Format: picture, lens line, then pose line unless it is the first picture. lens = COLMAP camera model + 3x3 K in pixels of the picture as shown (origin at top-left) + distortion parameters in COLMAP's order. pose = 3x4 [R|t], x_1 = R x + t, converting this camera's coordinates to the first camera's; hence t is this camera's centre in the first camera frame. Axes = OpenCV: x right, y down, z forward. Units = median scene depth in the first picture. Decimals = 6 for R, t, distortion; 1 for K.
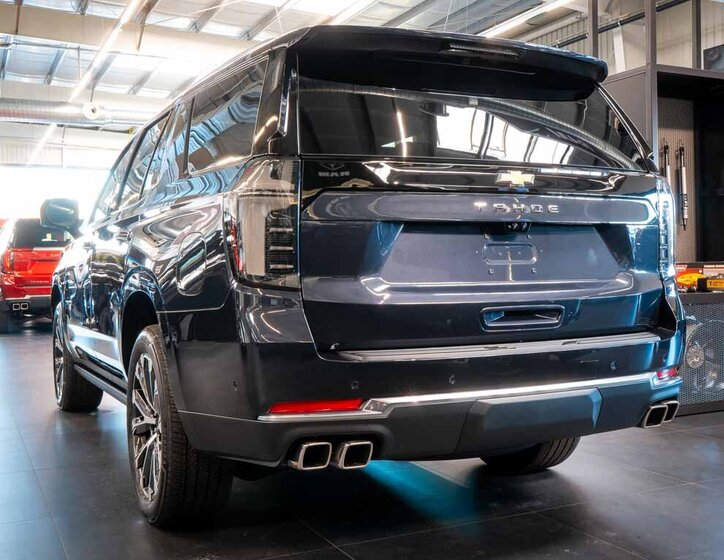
lens RADIAL K [[668.9, 0, 362.0], [0, 668.9, 280.0], [0, 0, 1]] dist [0.007712, 0.017993]
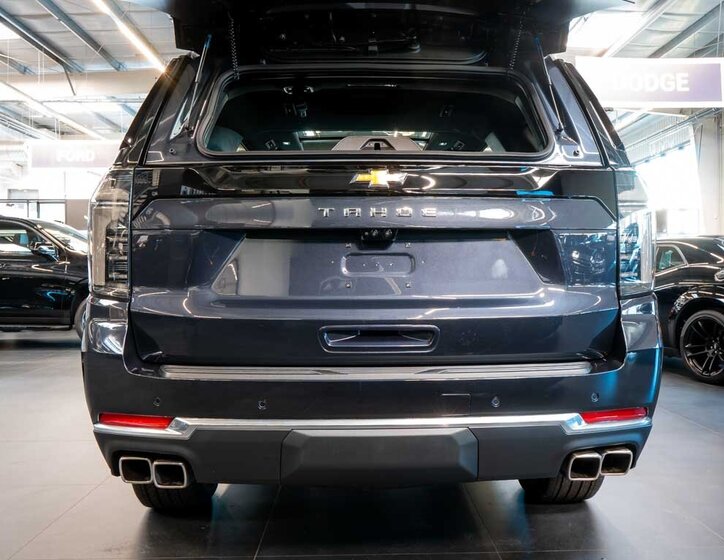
lens RADIAL K [[651.6, 0, 362.0], [0, 651.6, 280.0], [0, 0, 1]] dist [-0.016603, -0.003017]
pose [[0.941637, 0.014489, -0.336319, 0.497372], [-0.018737, 0.999780, -0.009390, -0.011268], [0.336109, 0.015144, 0.941701, 0.196775]]
